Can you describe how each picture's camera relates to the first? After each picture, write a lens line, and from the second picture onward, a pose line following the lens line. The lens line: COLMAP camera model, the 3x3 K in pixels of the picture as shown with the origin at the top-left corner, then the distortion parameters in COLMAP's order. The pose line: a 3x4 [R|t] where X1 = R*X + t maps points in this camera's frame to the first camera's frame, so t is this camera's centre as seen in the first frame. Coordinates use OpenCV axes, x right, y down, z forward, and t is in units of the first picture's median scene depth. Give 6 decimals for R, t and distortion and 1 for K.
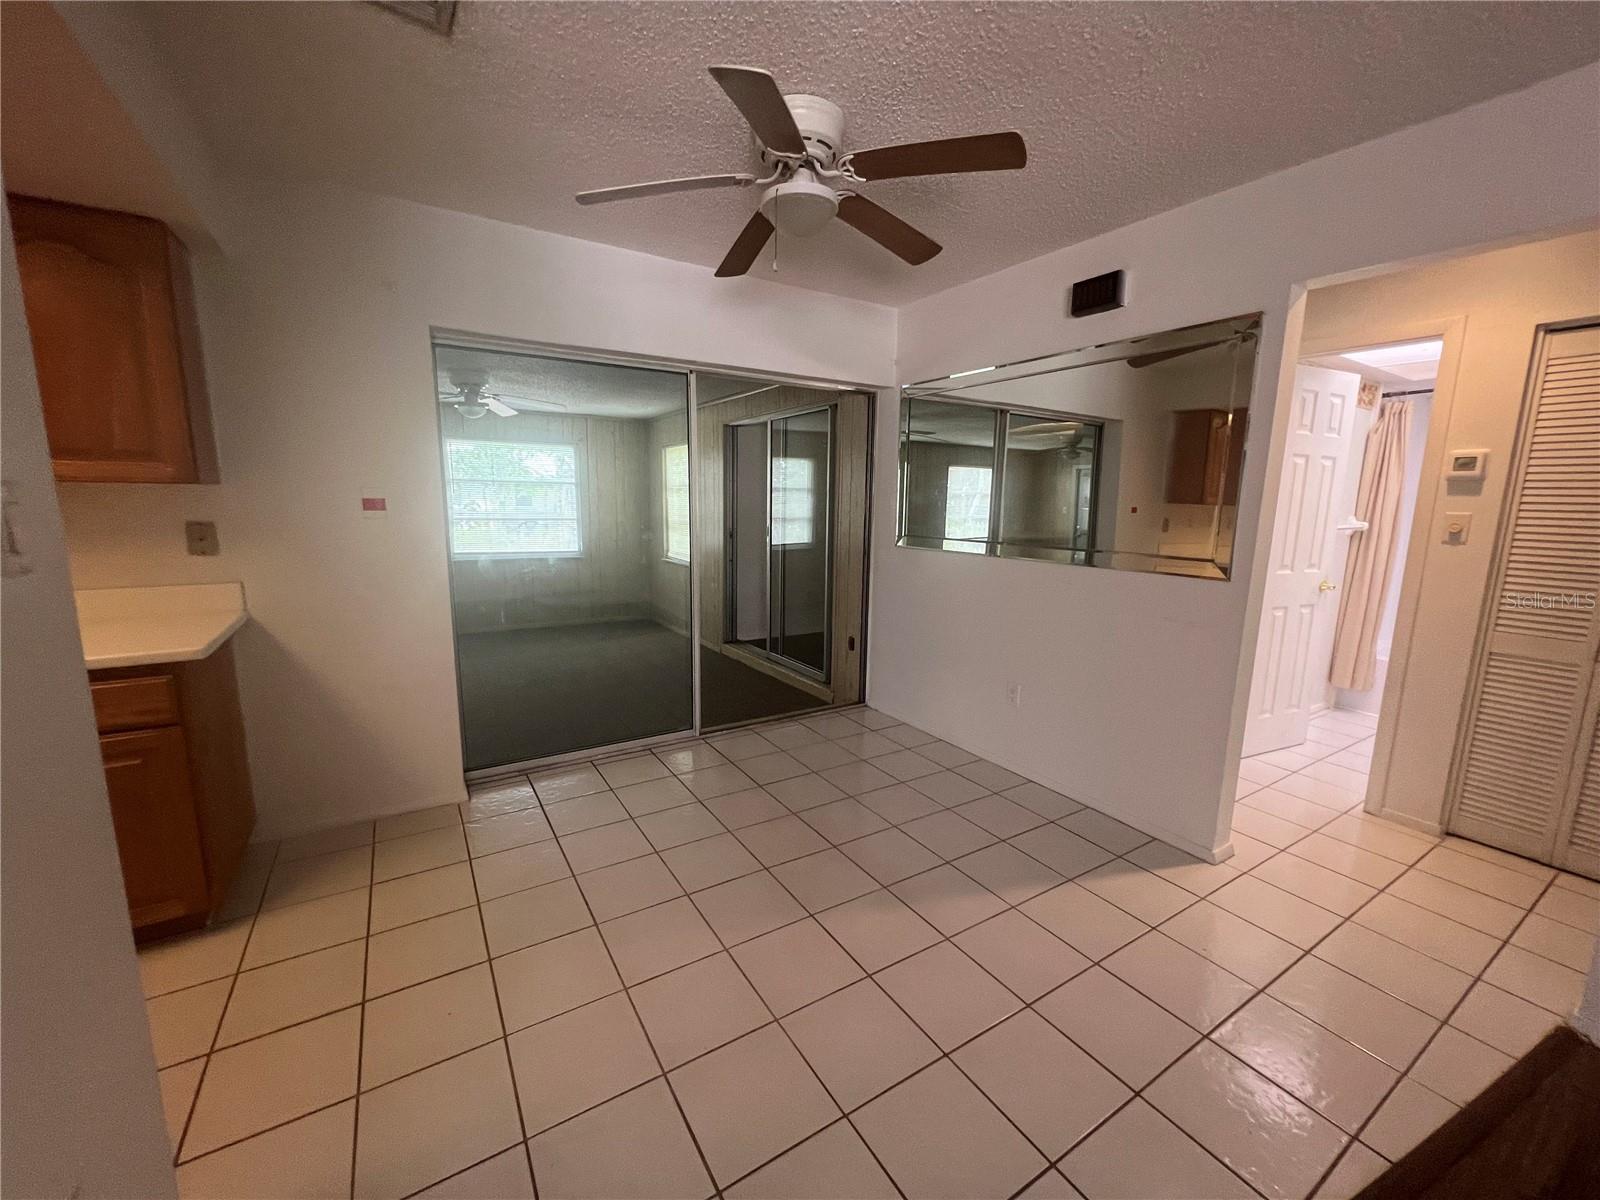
lens RADIAL K [[649.3, 0, 806.6], [0, 649.3, 610.9], [0, 0, 1]] dist [0.001313, 0.000185]
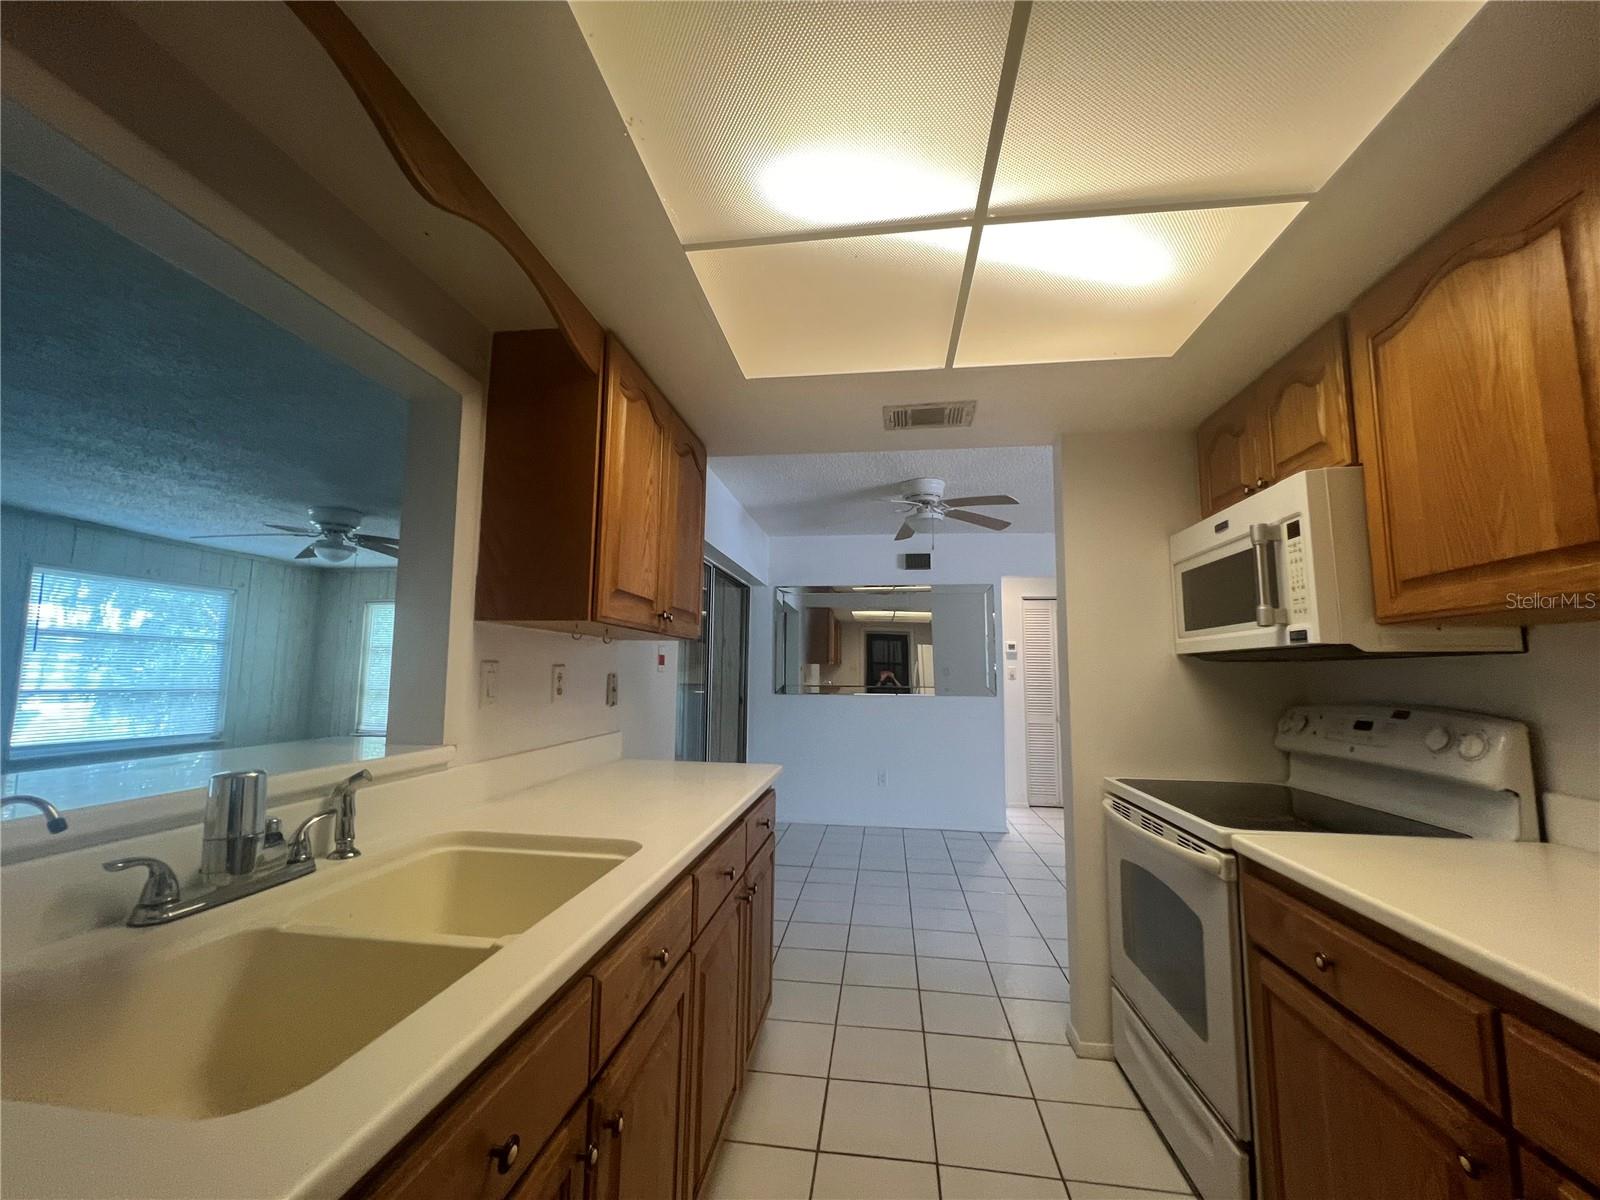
lens RADIAL K [[639.5, 0, 800.4], [0, 639.5, 602.4], [0, 0, 1]] dist [-0.000631, -0.000142]
pose [[0.641895, 0.079846, 0.762624, -1.049767], [0.132114, 0.968174, -0.212566, 0.015928], [-0.755326, 0.237198, 0.610917, 0.064021]]
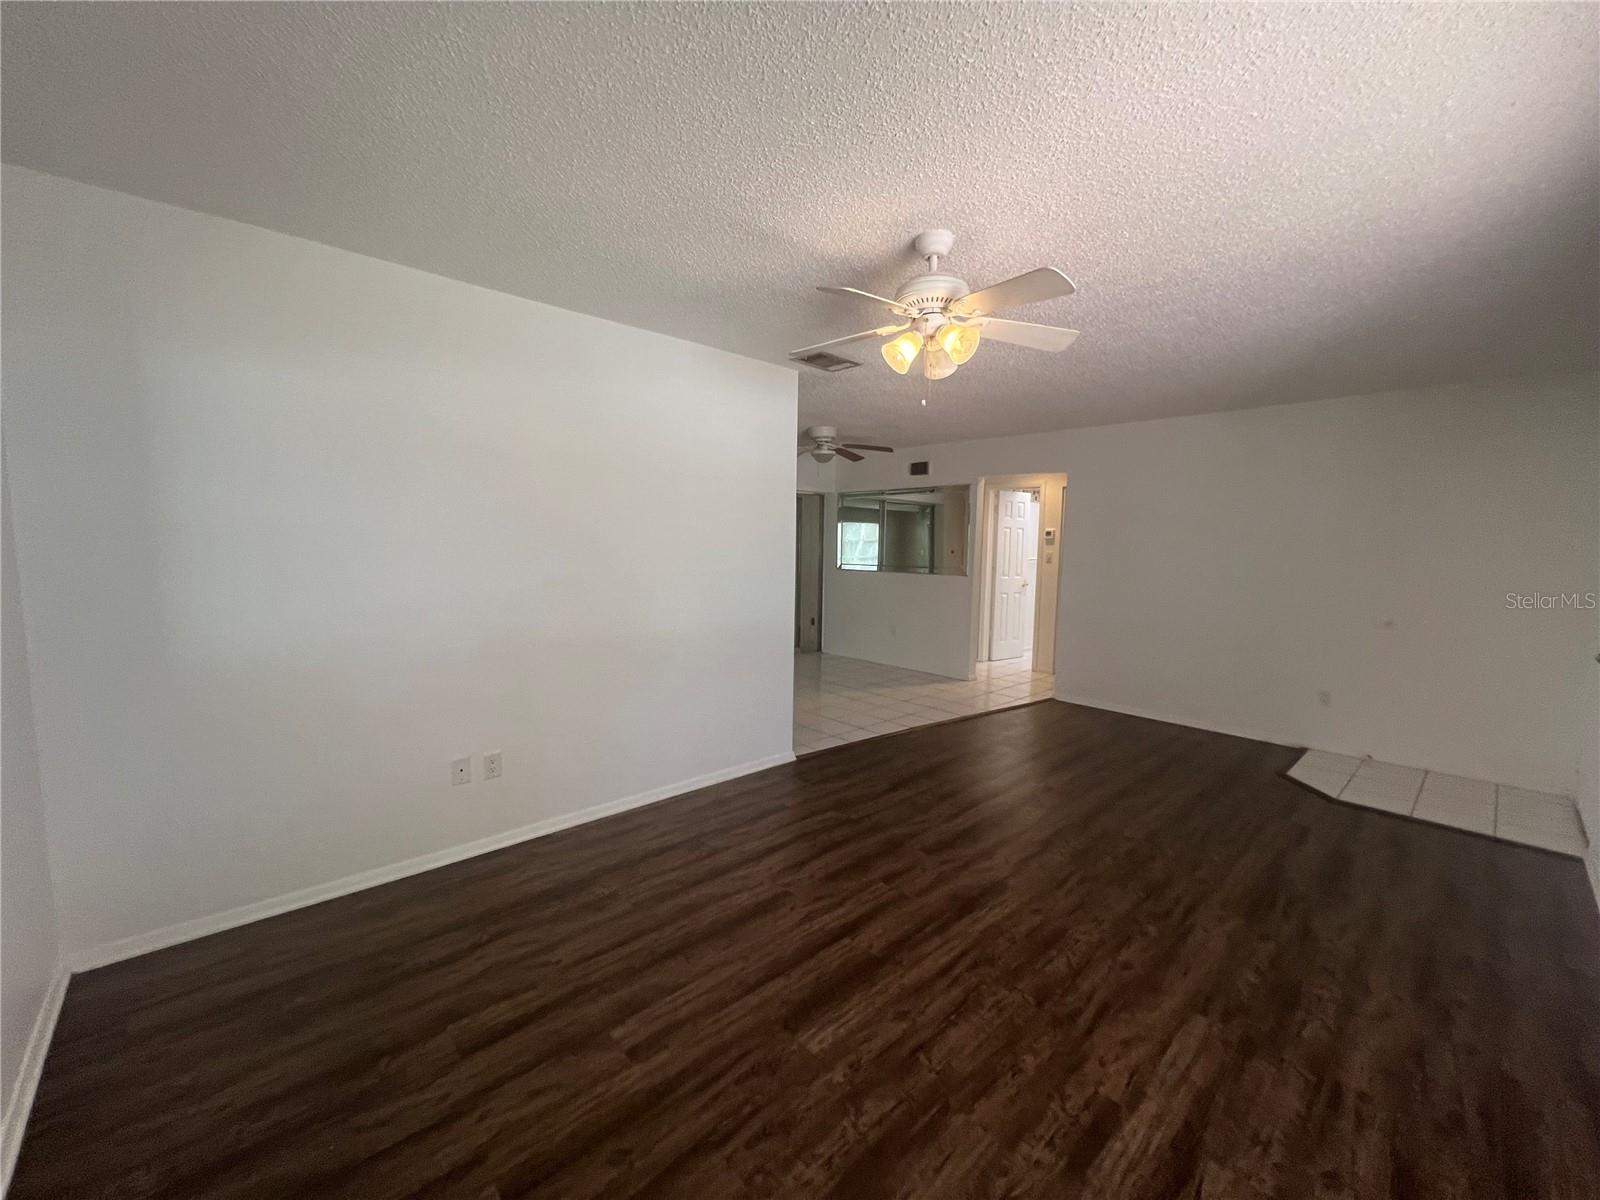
lens RADIAL K [[640.4, 0, 801.0], [0, 640.4, 642.8], [0, 0, 1]] dist [0.000555, 0.000178]
pose [[0.986313, -0.025969, 0.162825, -0.371677], [0.028838, 0.999467, -0.015286, 0.191332], [-0.162342, 0.019773, 0.986536, -1.162873]]
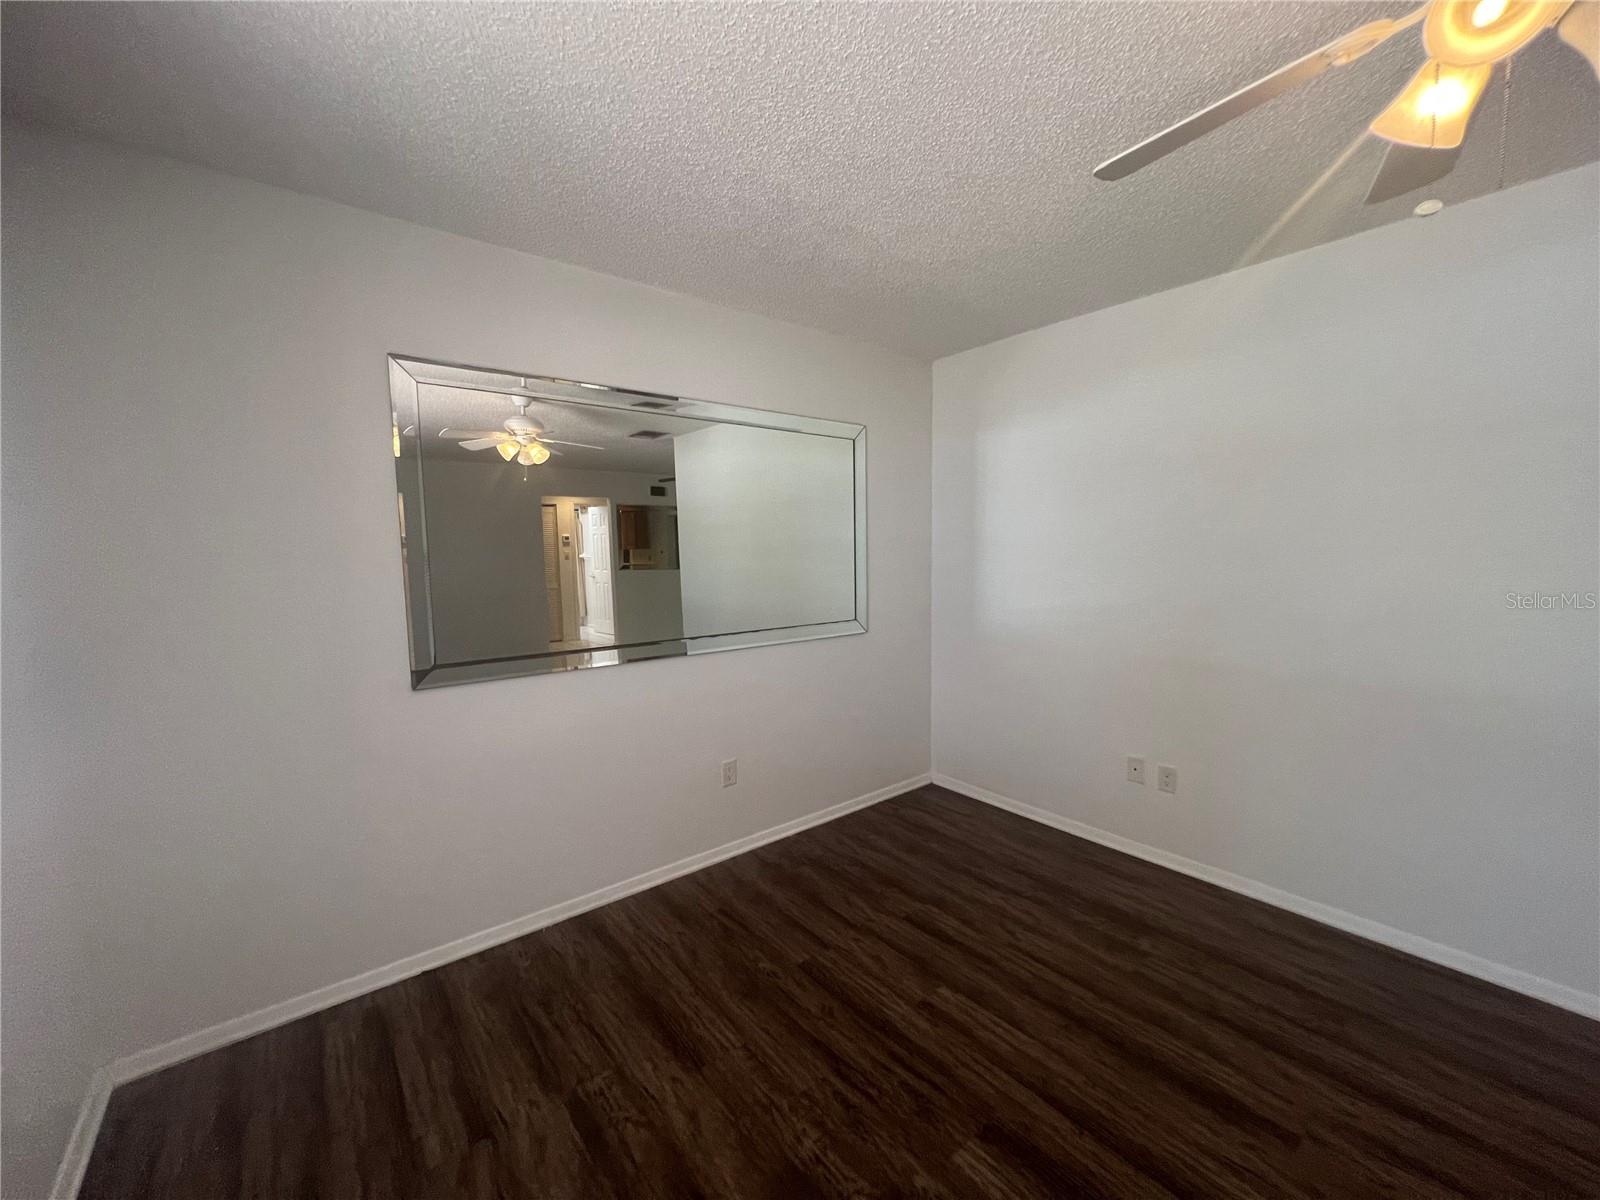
lens RADIAL K [[639.5, 0, 800.4], [0, 639.5, 602.4], [0, 0, 1]] dist [-0.000631, -0.000142]
pose [[0.088921, 0.074039, -0.993283, 0.162579], [-0.158195, 0.985625, 0.059306, 0.124233], [0.983396, 0.151858, 0.099355, -0.819244]]
